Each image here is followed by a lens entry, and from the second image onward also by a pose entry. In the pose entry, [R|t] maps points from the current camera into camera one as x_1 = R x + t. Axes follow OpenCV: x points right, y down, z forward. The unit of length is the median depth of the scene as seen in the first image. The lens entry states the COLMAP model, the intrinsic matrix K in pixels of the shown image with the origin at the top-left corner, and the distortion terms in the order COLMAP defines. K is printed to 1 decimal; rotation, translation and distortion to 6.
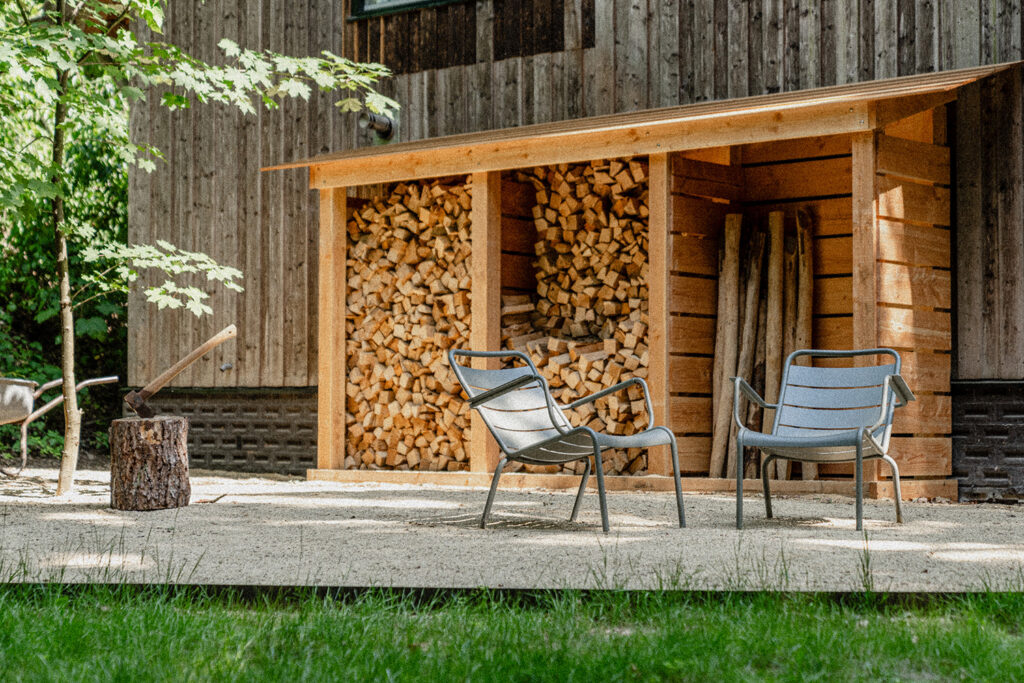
lens RADIAL K [[2085.0, 0, 510.5], [0, 2085.0, 340.2], [0, 0, 1]] dist [0.017602, 0.000000]
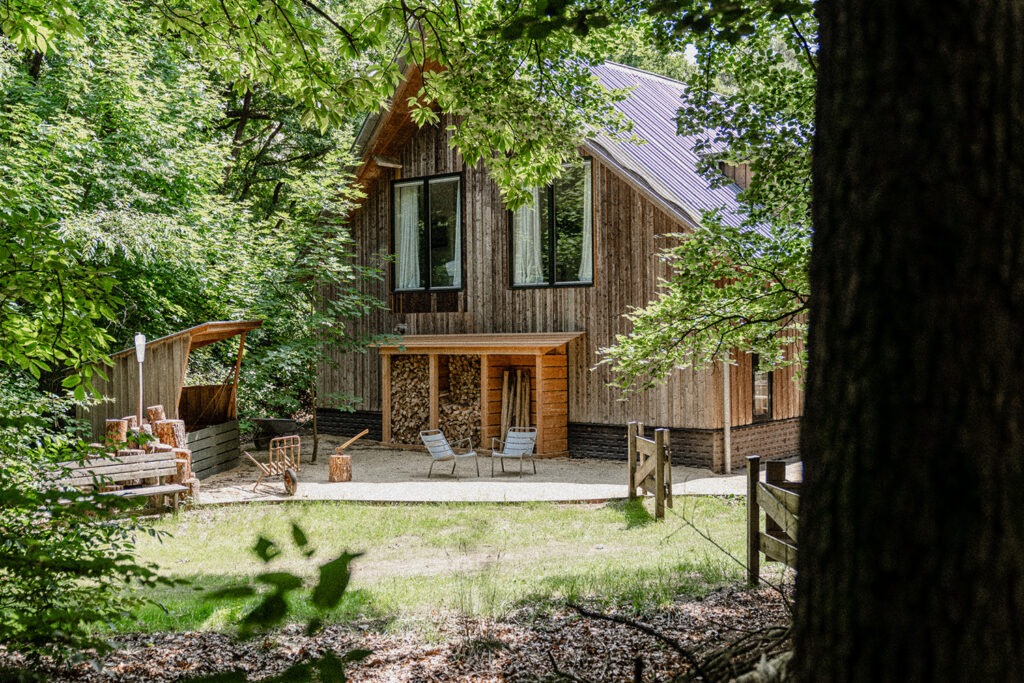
lens RADIAL K [[1147.8, 0, 513.7], [0, 1147.8, 343.2], [0, 0, 1]] dist [0.007376, 0.000000]
pose [[0.999338, -0.009557, 0.035109, 0.048825], [0.007819, 0.998753, 0.049314, -0.178669], [-0.035536, -0.049007, 0.998166, -0.772449]]
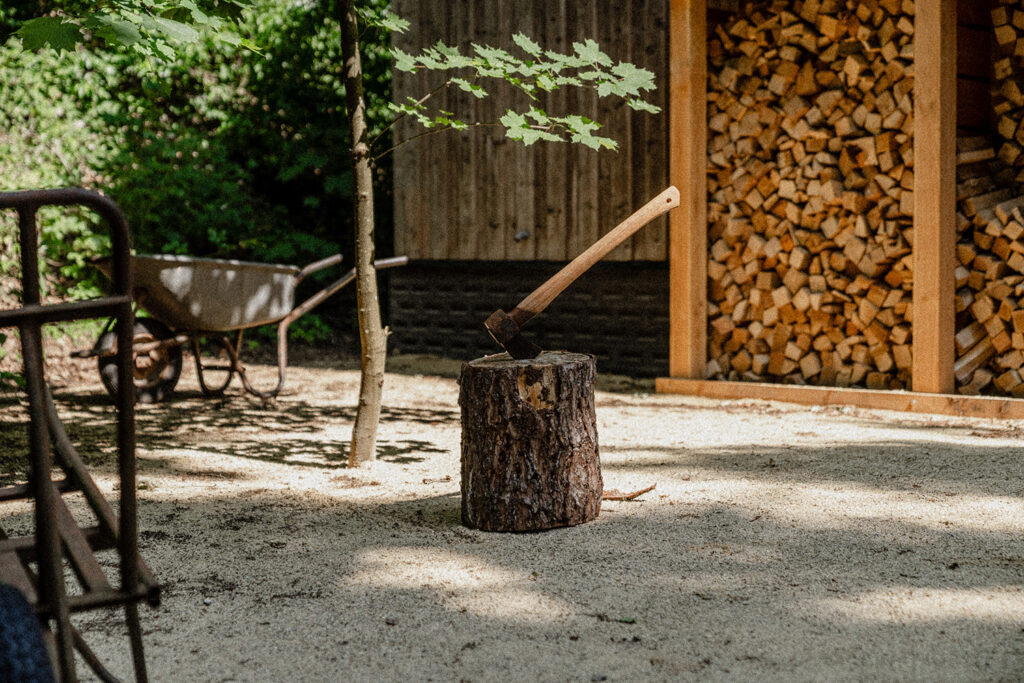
lens RADIAL K [[1728.9, 0, 515.4], [0, 1728.9, 340.4], [0, 0, 1]] dist [-0.001385, 0.000000]
pose [[0.996984, -0.003399, -0.077539, -0.102303], [0.010056, 0.996277, 0.085625, -0.004619], [0.076959, -0.086147, 0.993306, 0.397422]]
